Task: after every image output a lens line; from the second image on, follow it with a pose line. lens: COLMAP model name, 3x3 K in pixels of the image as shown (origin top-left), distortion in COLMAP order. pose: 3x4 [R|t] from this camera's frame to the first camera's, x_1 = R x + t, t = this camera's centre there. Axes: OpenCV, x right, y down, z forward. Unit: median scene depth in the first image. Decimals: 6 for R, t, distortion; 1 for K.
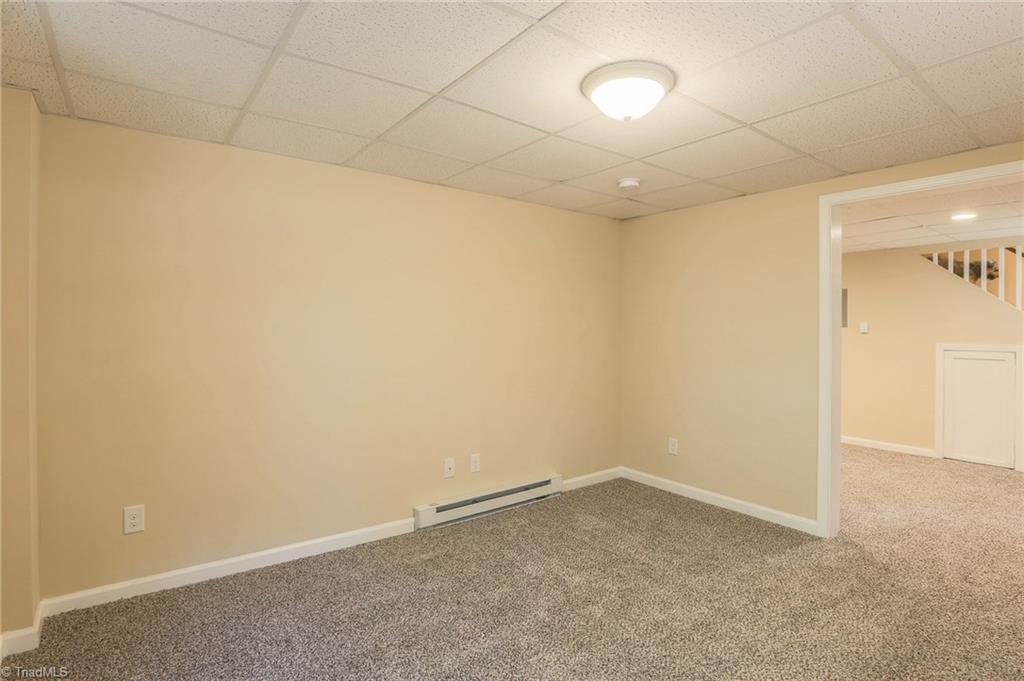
lens RADIAL K [[509.9, 0, 514.8], [0, 509.9, 332.1], [0, 0, 1]] dist [-0.045060, 0.015118]
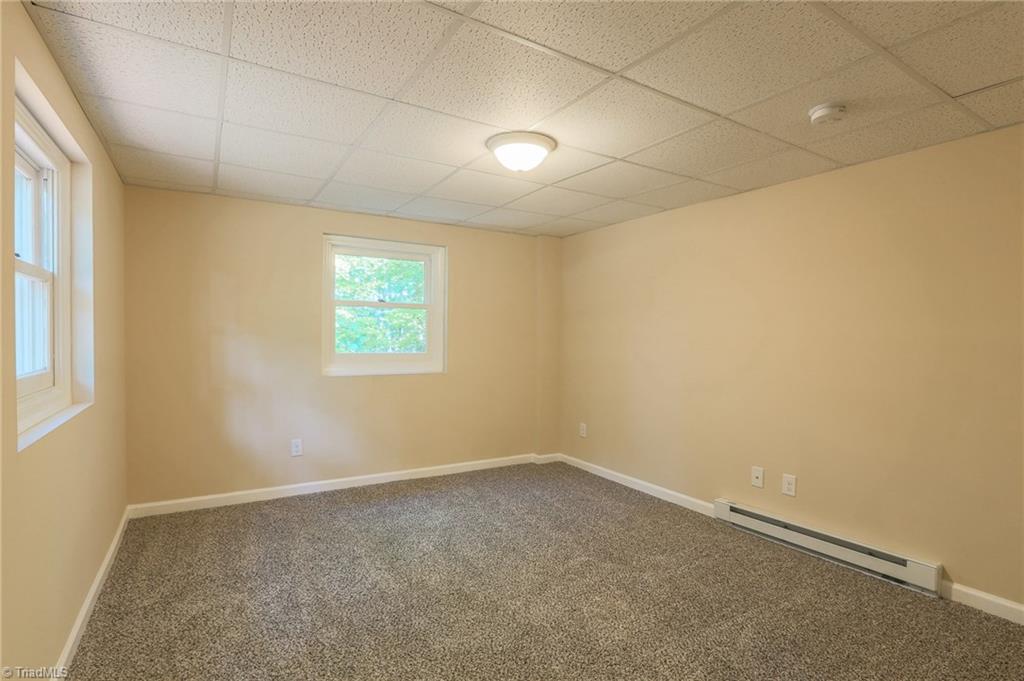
lens RADIAL K [[509.9, 0, 518.2], [0, 509.9, 342.1], [0, 0, 1]] dist [-0.045060, 0.015118]
pose [[-0.073345, 0.011575, -0.997239, 0.862485], [-0.020186, 0.999711, 0.013088, 0.005871], [0.997102, 0.021091, -0.073090, 0.607409]]
